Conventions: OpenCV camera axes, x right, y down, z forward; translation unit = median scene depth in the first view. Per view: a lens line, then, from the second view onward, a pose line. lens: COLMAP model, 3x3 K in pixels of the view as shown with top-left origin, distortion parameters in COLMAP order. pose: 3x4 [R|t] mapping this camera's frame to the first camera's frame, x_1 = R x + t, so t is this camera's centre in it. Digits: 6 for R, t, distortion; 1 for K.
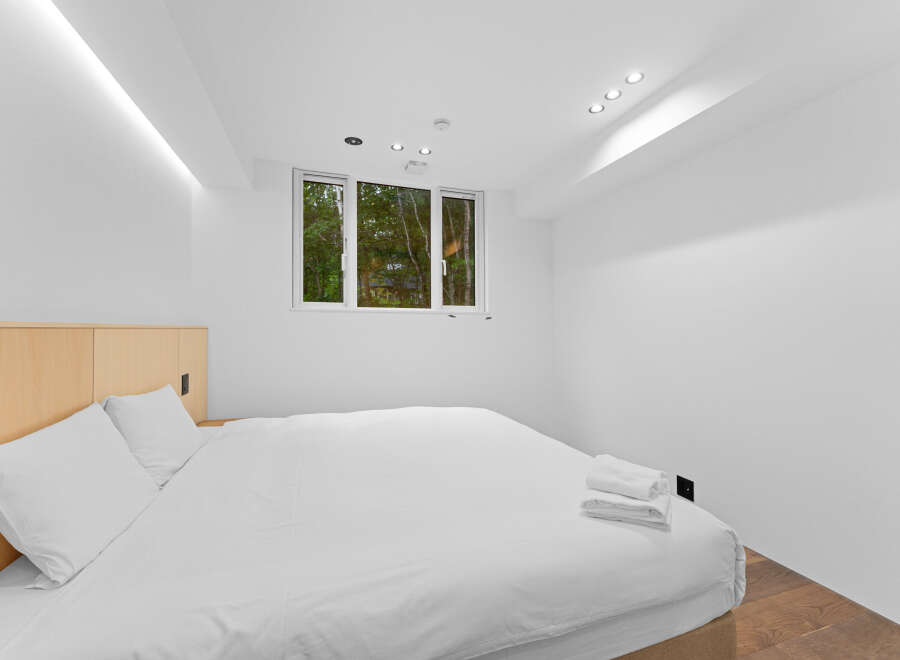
lens RADIAL K [[397.9, 0, 449.8], [0, 397.9, 329.2], [0, 0, 1]] dist [-0.005023, -0.000546]
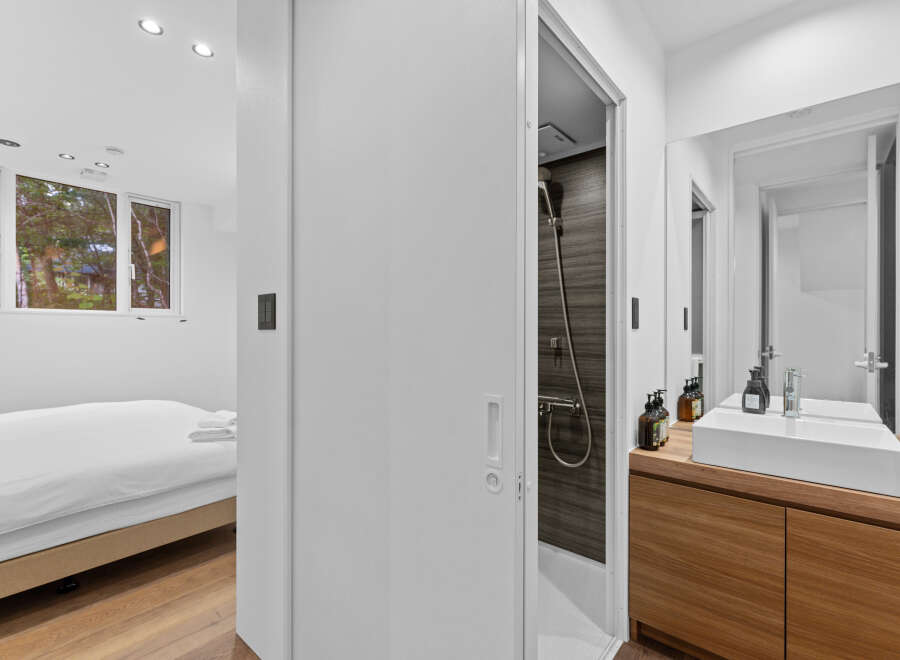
lens RADIAL K [[421.1, 0, 449.4], [0, 421.1, 331.9], [0, 0, 1]] dist [0.000394, -0.000861]
pose [[0.854825, -0.004250, 0.518899, 0.123474], [0.000864, 0.999977, 0.006766, -0.003296], [-0.518915, -0.005335, 0.854809, -0.381892]]
